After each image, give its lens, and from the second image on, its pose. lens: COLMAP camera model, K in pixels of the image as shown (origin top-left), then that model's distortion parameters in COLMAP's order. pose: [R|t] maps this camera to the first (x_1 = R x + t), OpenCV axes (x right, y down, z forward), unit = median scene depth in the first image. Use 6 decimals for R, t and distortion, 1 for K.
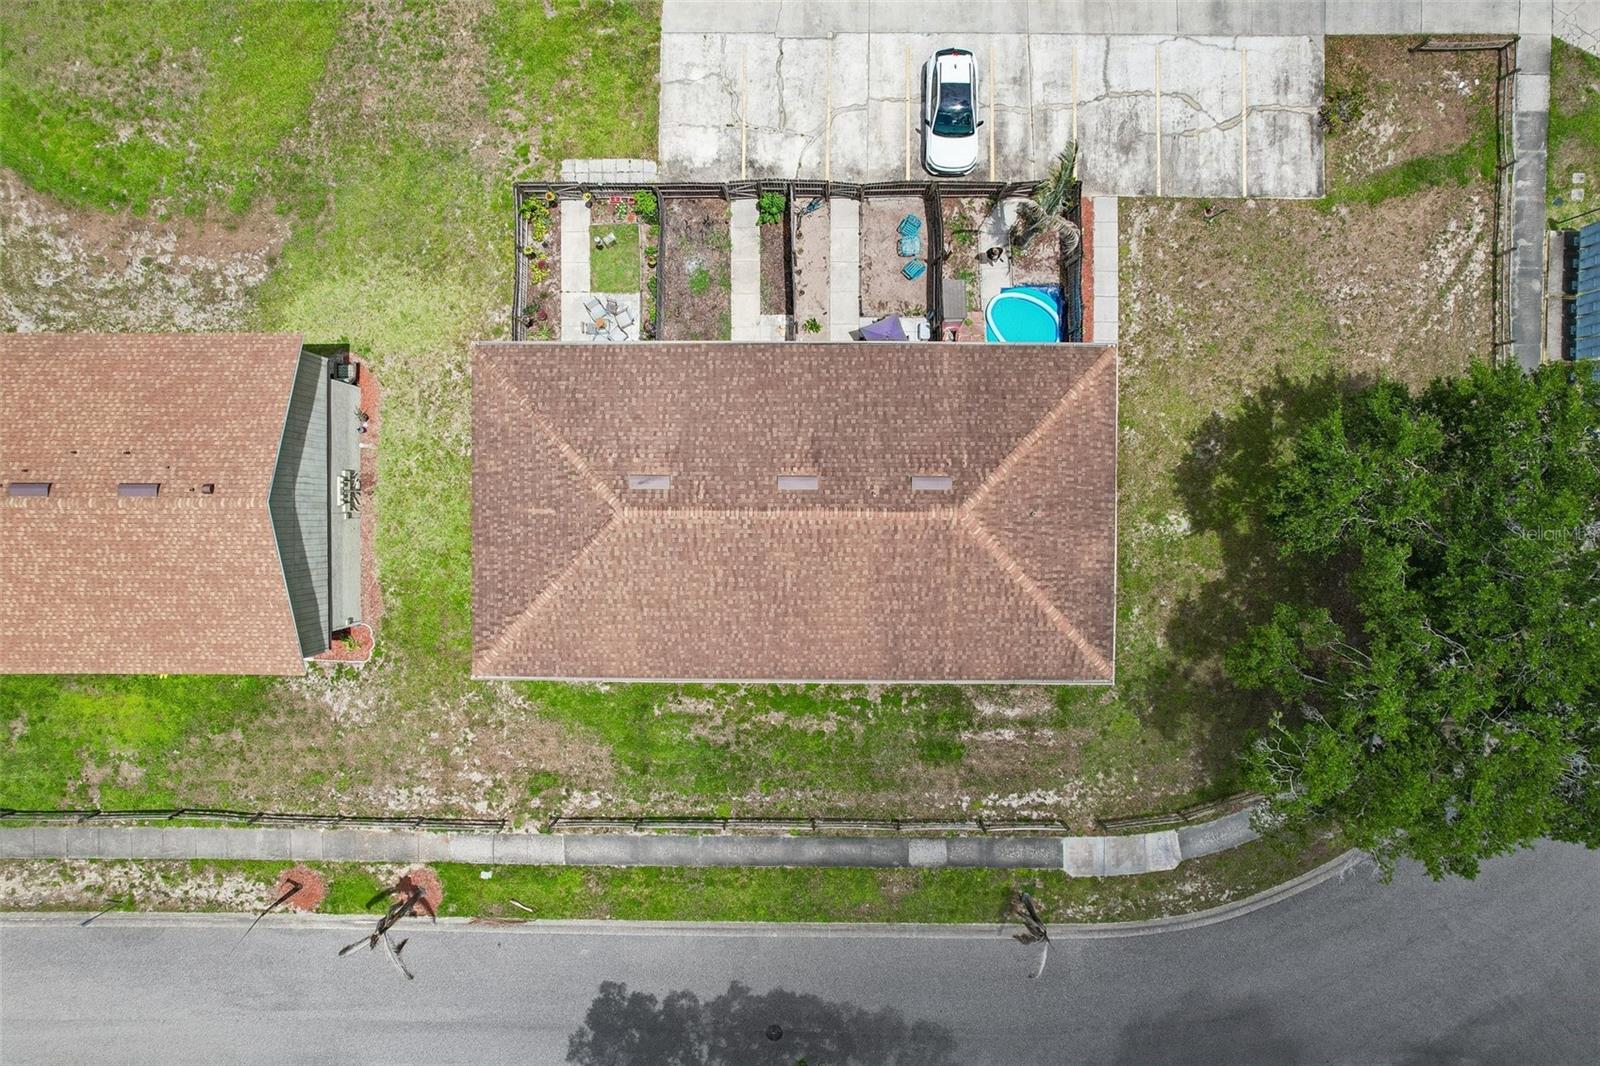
lens RADIAL K [[1021.1, 0, 802.0], [0, 1021.1, 540.5], [0, 0, 1]] dist [-0.081676, 0.075860]
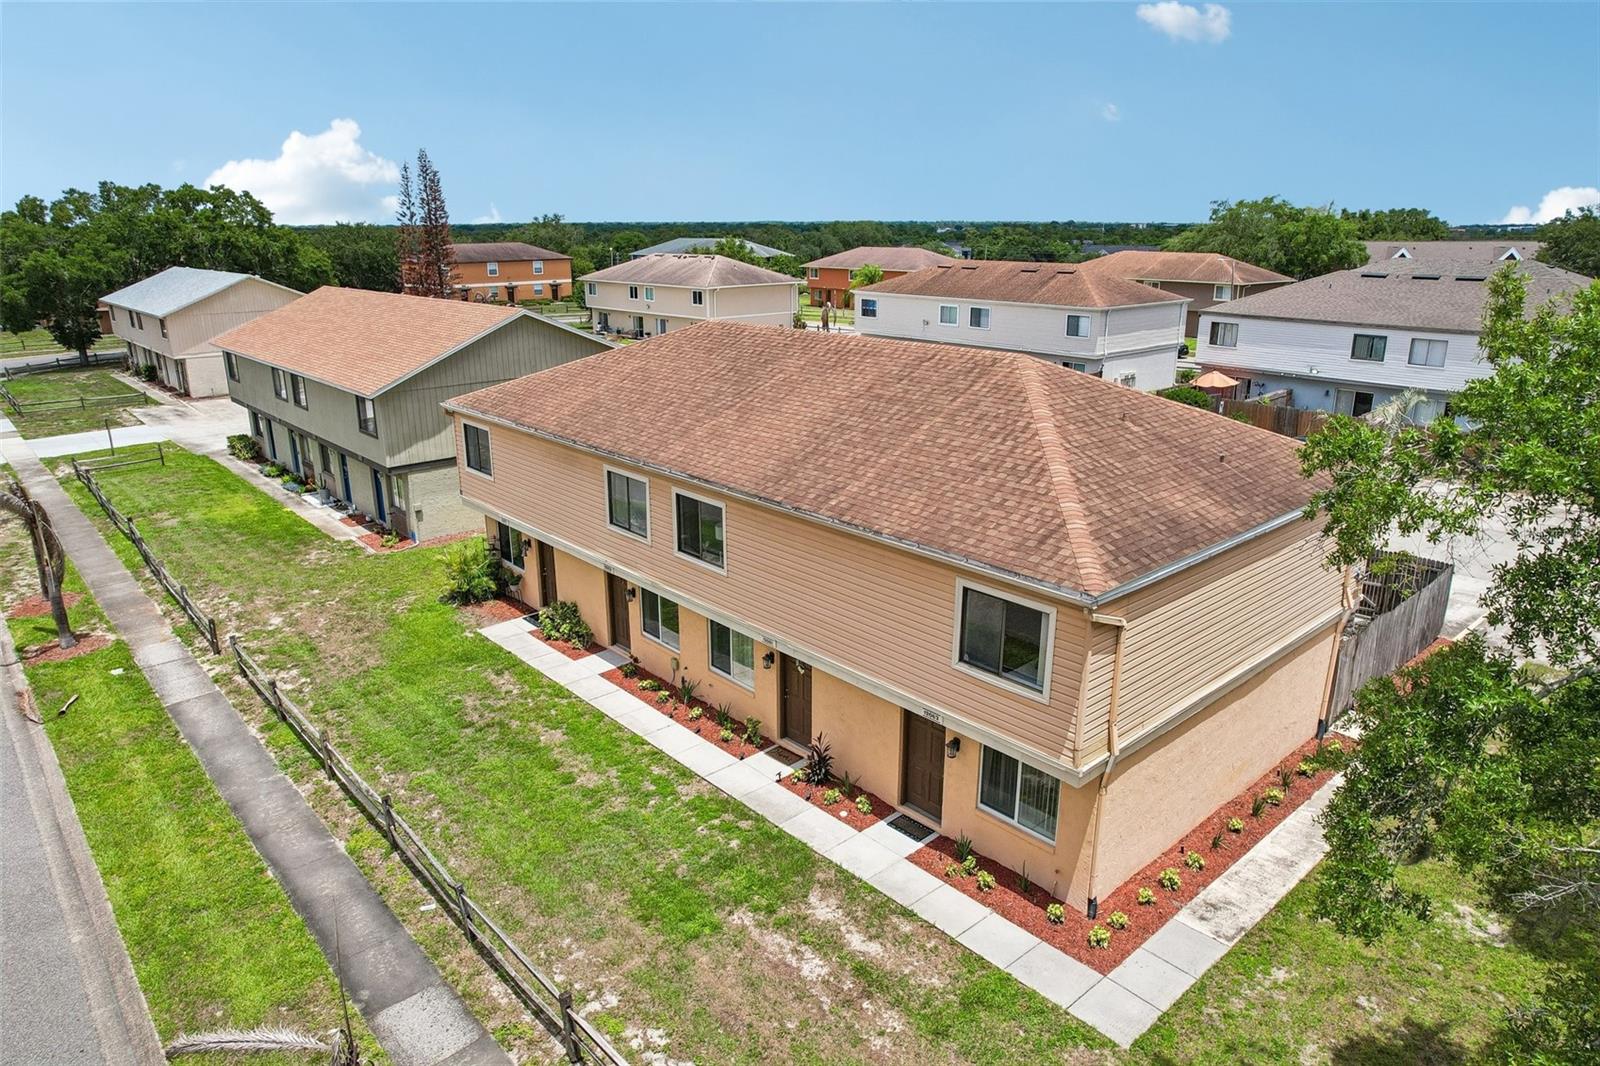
lens RADIAL K [[1021.1, 0, 802.0], [0, 1021.1, 540.5], [0, 0, 1]] dist [-0.081676, 0.075860]
pose [[0.670945, 0.227106, -0.705873, 0.432882], [-0.741362, 0.186584, -0.644647, 0.410140], [-0.014699, 0.955829, 0.293555, 0.728823]]
